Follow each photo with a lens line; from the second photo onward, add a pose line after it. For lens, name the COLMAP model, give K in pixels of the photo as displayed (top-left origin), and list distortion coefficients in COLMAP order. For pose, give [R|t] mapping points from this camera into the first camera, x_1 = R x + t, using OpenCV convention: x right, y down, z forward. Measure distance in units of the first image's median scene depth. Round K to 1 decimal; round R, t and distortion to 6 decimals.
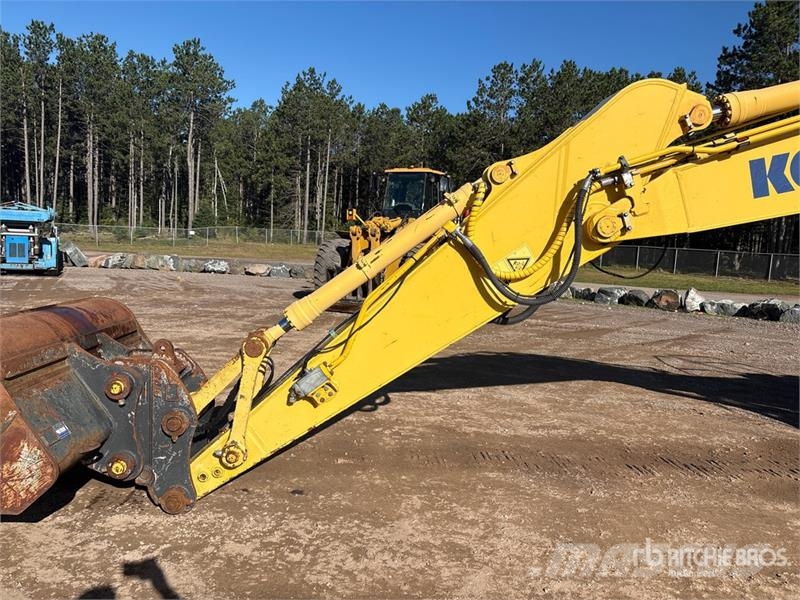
lens RADIAL K [[598.0, 0, 399.1], [0, 598.0, 303.0], [0, 0, 1]] dist [0.058094, -0.063626]
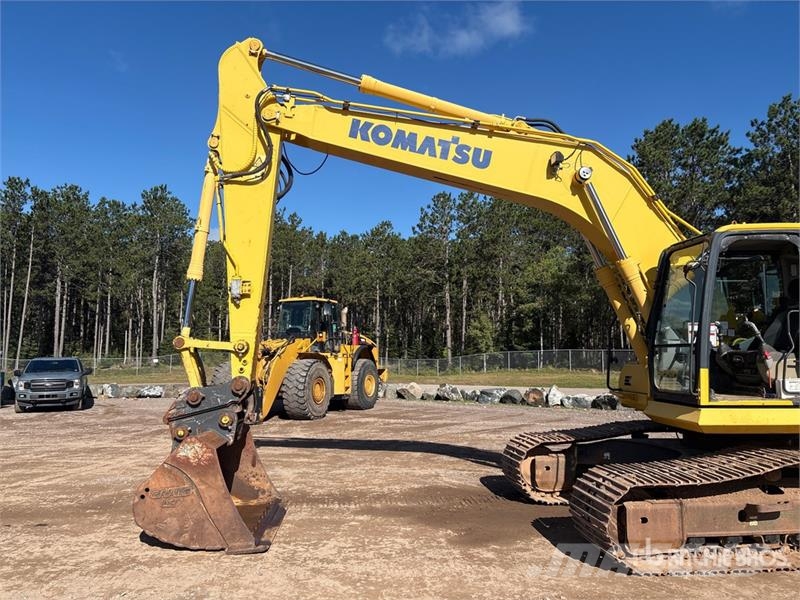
lens RADIAL K [[596.6, 0, 402.2], [0, 596.6, 302.8], [0, 0, 1]] dist [0.057844, -0.066588]
pose [[0.997905, -0.053529, 0.036335, 0.077898], [0.059452, 0.980233, -0.188703, 0.009466], [-0.025516, 0.190468, 0.981362, -0.073272]]
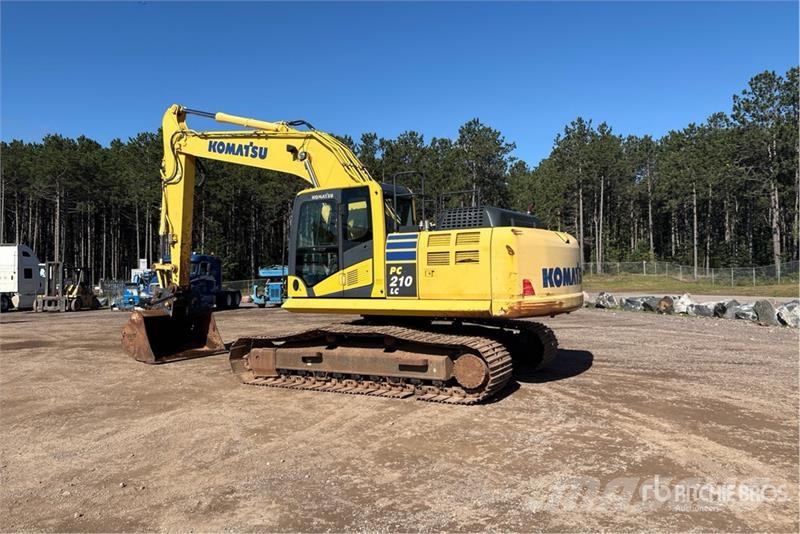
lens RADIAL K [[595.1, 0, 412.6], [0, 595.1, 270.2], [0, 0, 1]] dist [0.038215, -0.000980]
pose [[0.839436, -0.075767, -0.538151, 0.320391], [0.013011, 0.992752, -0.119477, 0.029077], [0.543303, 0.093292, 0.834337, -0.108613]]
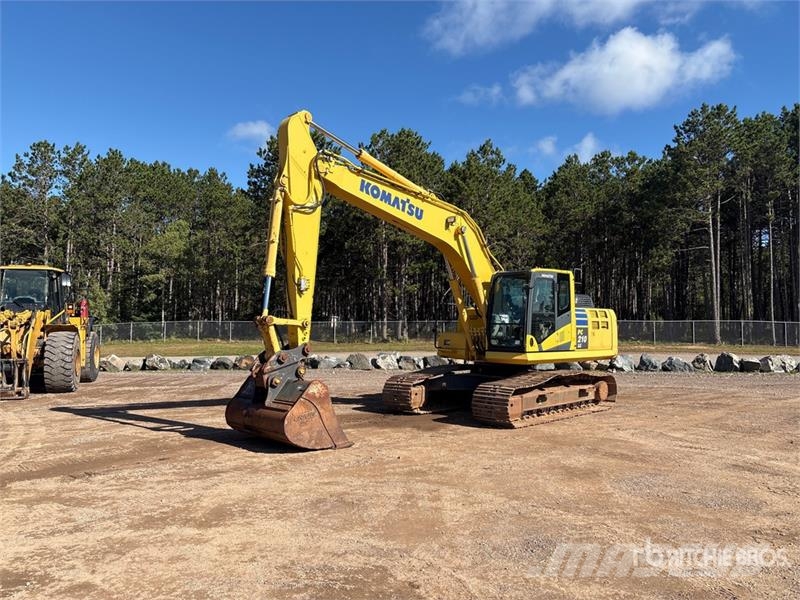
lens RADIAL K [[600.0, 0, 393.6], [0, 600.0, 299.4], [0, 0, 1]] dist [0.051193, -0.043410]
pose [[0.750195, -0.025424, 0.660727, -0.095763], [0.108760, 0.990395, -0.085378, 0.003049], [-0.652210, 0.135910, 0.745755, -0.118354]]
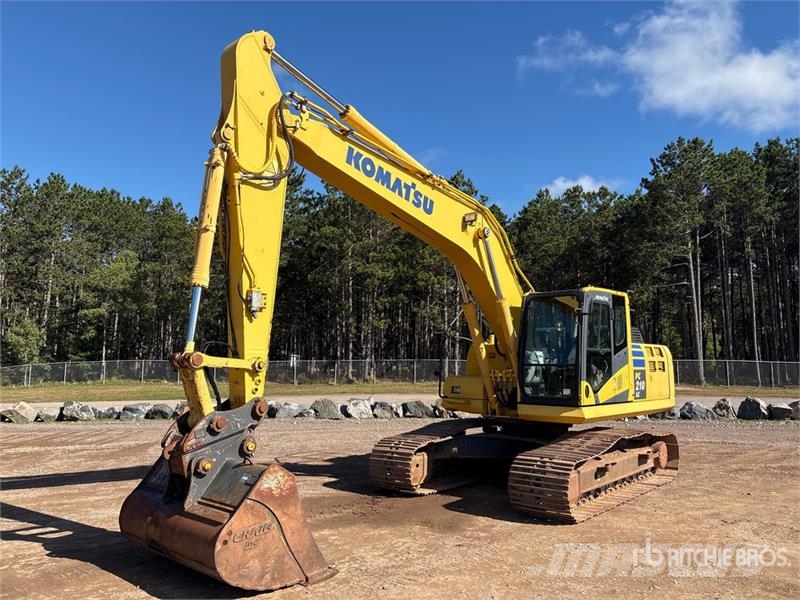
lens RADIAL K [[601.5, 0, 396.3], [0, 601.5, 299.0], [0, 0, 1]] dist [0.020169, 0.002925]
pose [[0.701954, 0.023031, 0.711850, -0.043641], [0.111621, 0.983569, -0.141892, -0.003207], [-0.703421, 0.179059, 0.687849, -0.040311]]
